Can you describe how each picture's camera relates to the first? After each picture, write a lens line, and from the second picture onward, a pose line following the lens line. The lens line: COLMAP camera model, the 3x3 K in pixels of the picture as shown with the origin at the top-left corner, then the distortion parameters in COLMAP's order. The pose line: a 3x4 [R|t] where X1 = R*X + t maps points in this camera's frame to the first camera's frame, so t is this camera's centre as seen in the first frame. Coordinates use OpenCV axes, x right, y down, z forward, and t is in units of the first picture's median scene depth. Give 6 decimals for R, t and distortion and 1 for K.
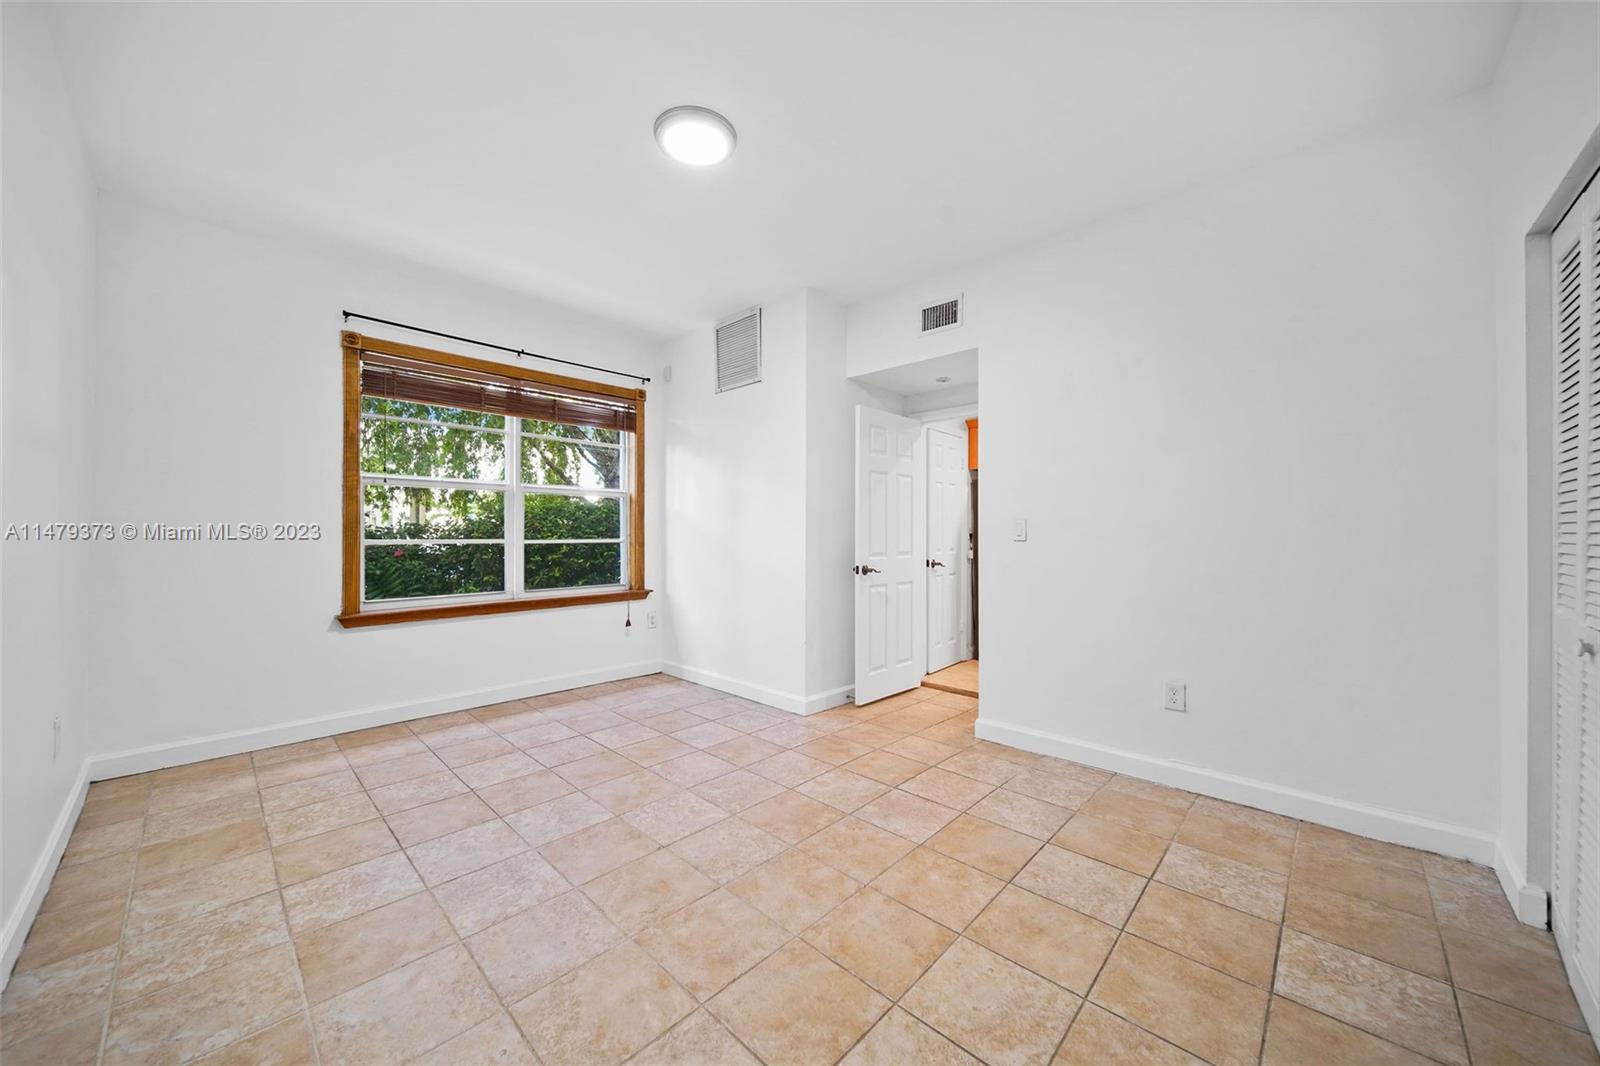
lens RADIAL K [[570.5, 0, 796.7], [0, 570.5, 533.3], [0, 0, 1]] dist [0.000224, -0.000011]
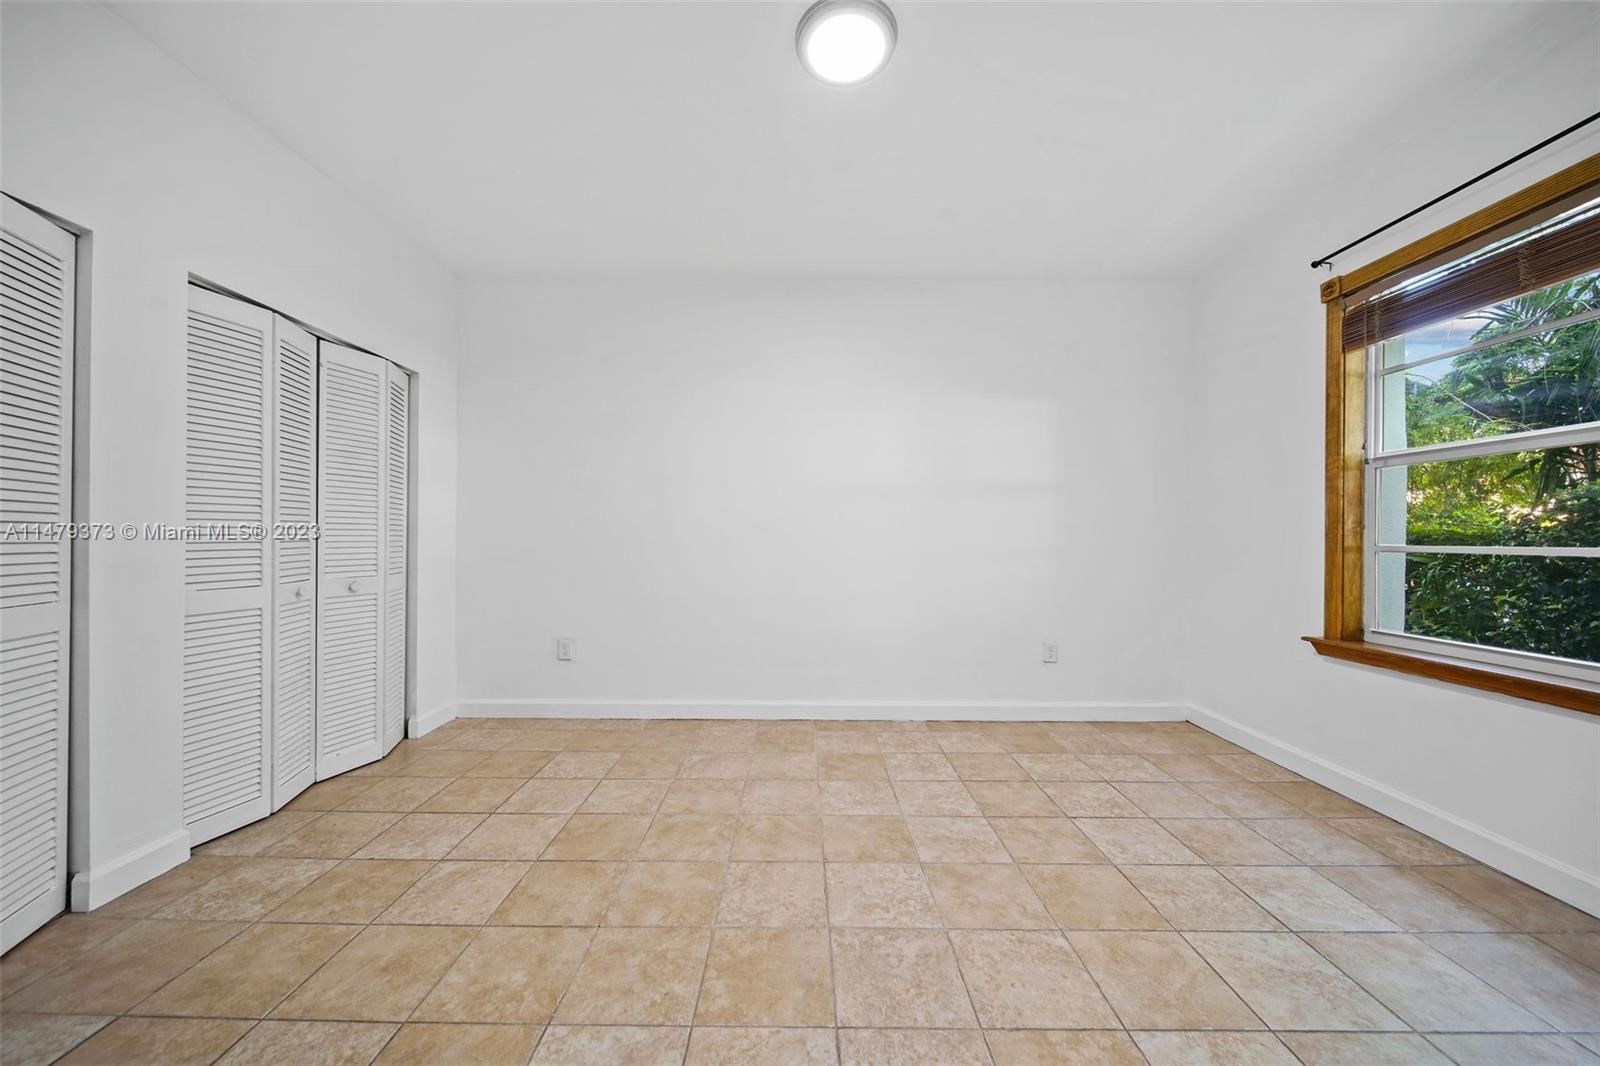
lens RADIAL K [[570.5, 0, 796.7], [0, 570.5, 533.3], [0, 0, 1]] dist [0.000224, -0.000011]
pose [[-0.727366, -0.008926, -0.686192, 0.426016], [-0.004713, 0.999957, -0.008012, 0.009397], [0.686233, -0.002594, -0.727377, 1.546738]]
